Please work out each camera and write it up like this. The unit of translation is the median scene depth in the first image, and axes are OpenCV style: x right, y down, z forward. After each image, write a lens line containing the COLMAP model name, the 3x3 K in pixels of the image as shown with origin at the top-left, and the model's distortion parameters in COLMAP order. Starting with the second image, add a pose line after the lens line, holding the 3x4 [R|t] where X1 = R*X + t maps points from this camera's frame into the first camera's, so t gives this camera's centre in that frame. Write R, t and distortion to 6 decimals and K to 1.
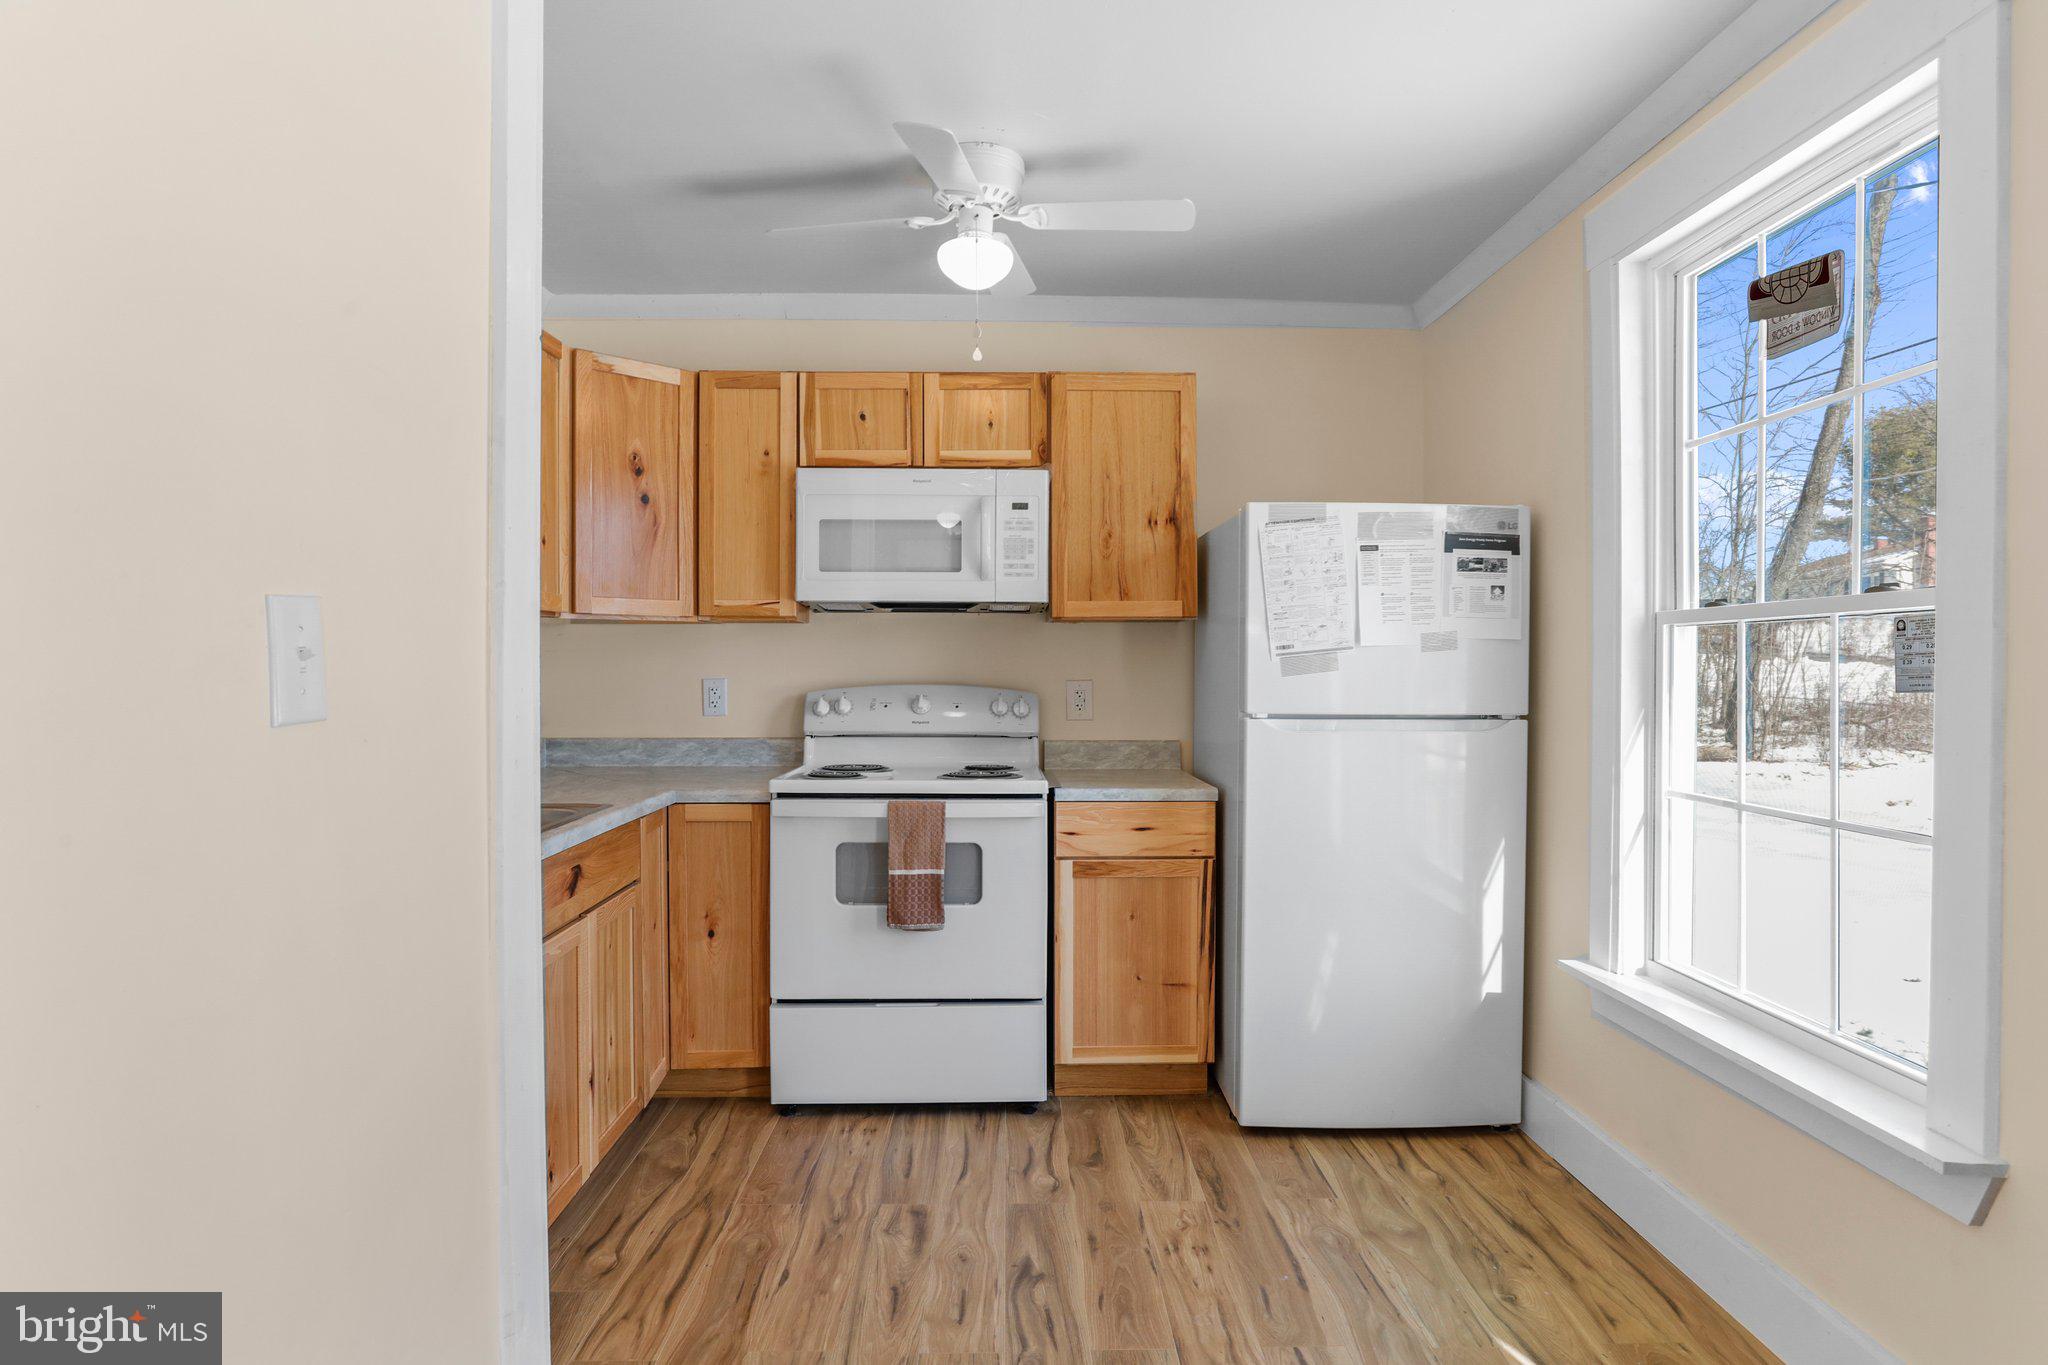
lens RADIAL K [[1124.4, 0, 1026.6], [0, 1124.4, 697.9], [0, 0, 1]] dist [-0.057831, 0.001552]
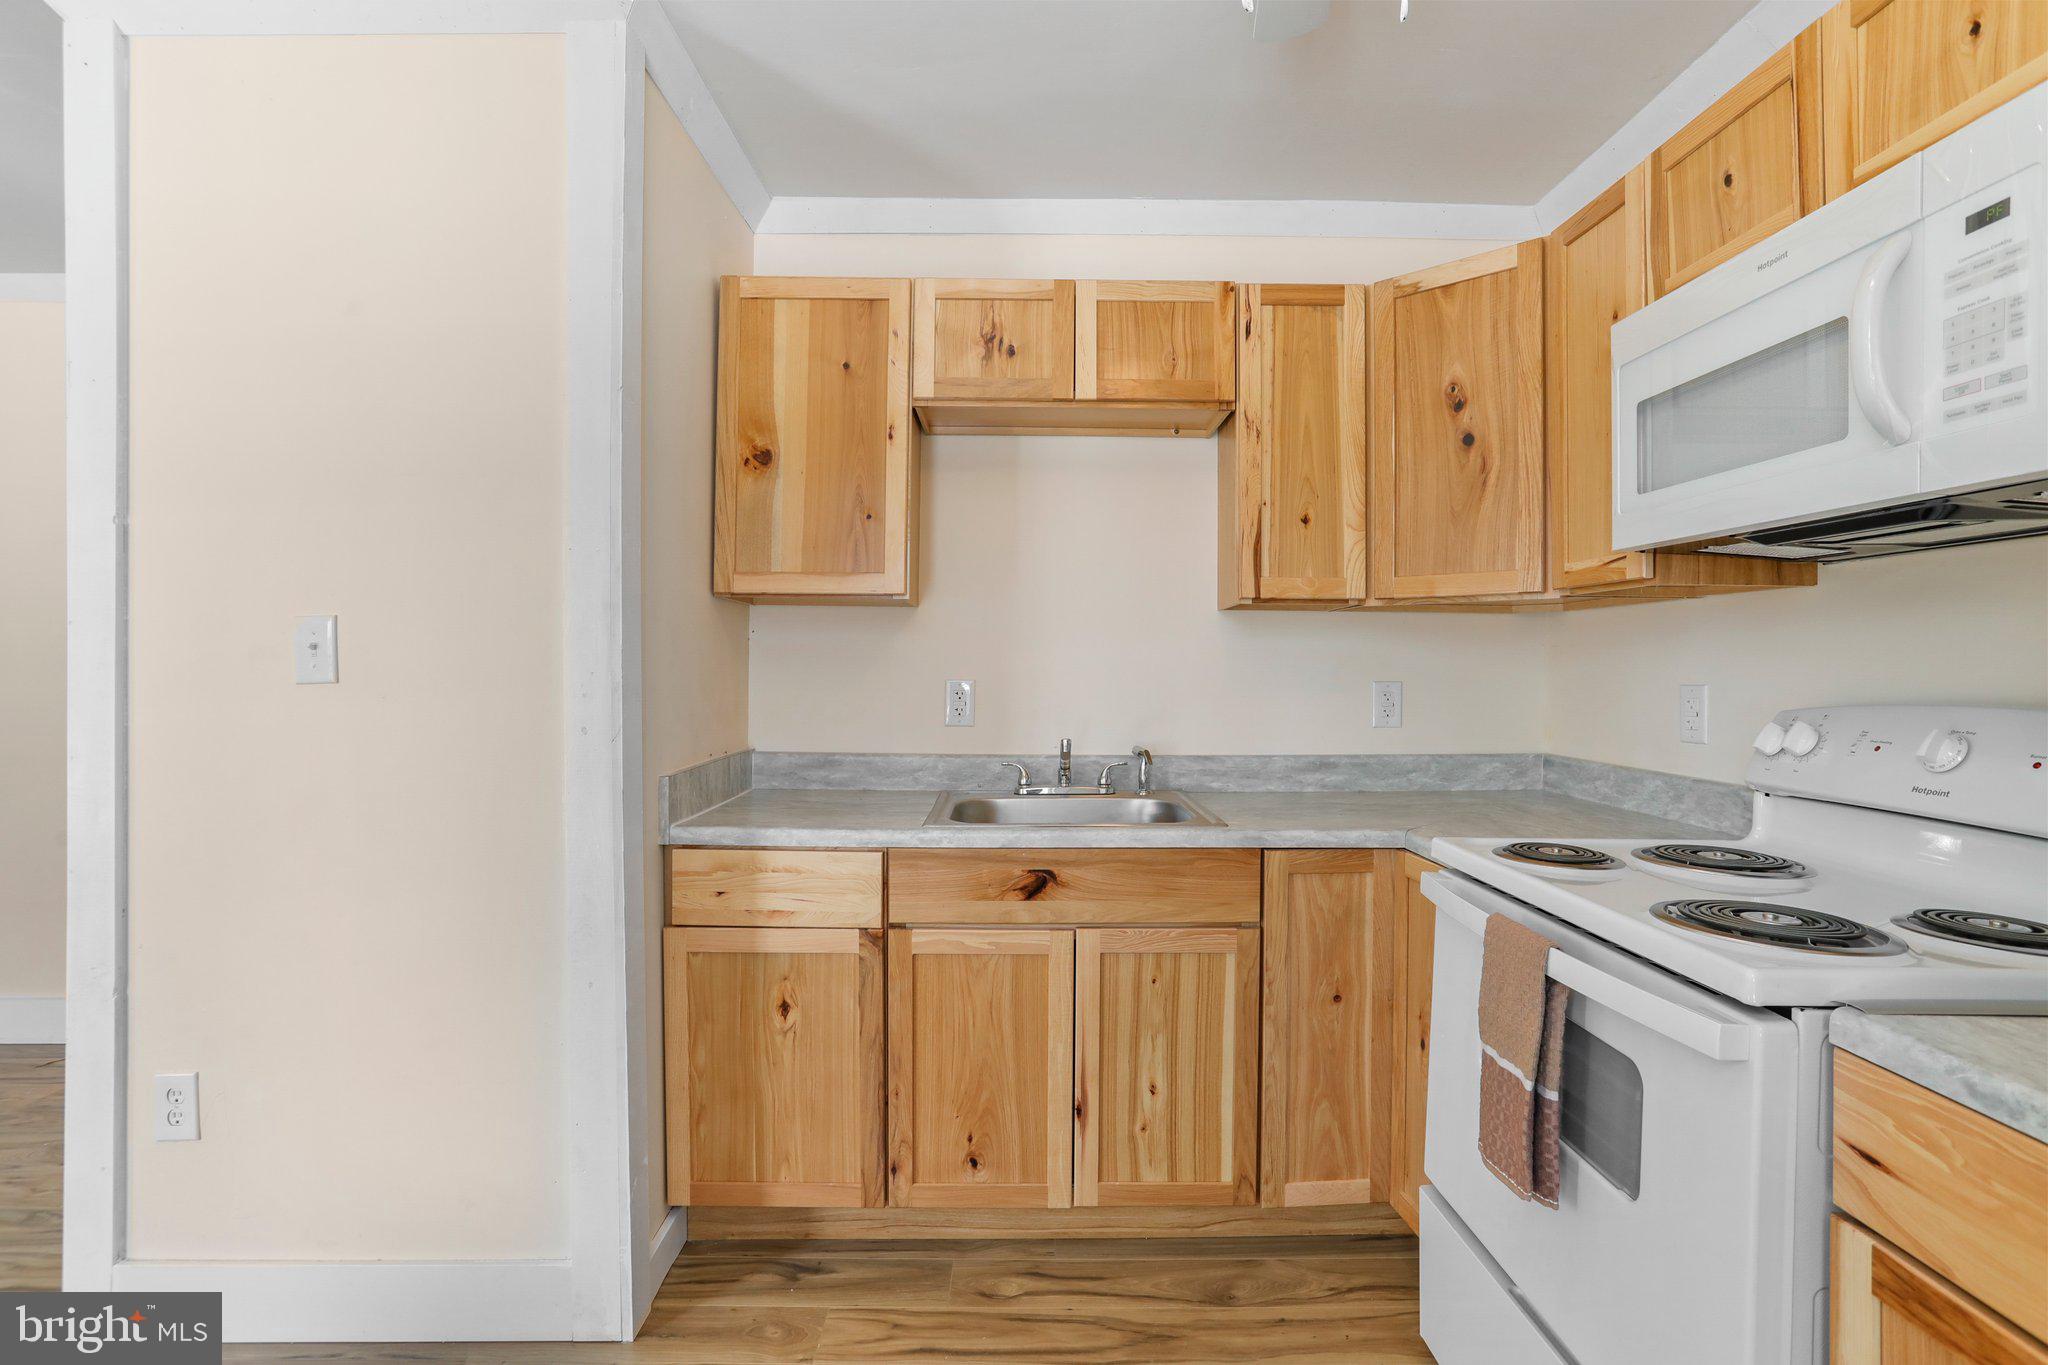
lens RADIAL K [[980.3, 0, 1016.0], [0, 980.3, 675.3], [0, 0, 1]] dist [-0.042849, 0.015741]
pose [[-0.023364, 0.008054, -0.999695, 0.320740], [-0.031198, 0.999475, 0.008781, -0.017247], [0.999240, 0.031394, -0.023101, 0.729545]]
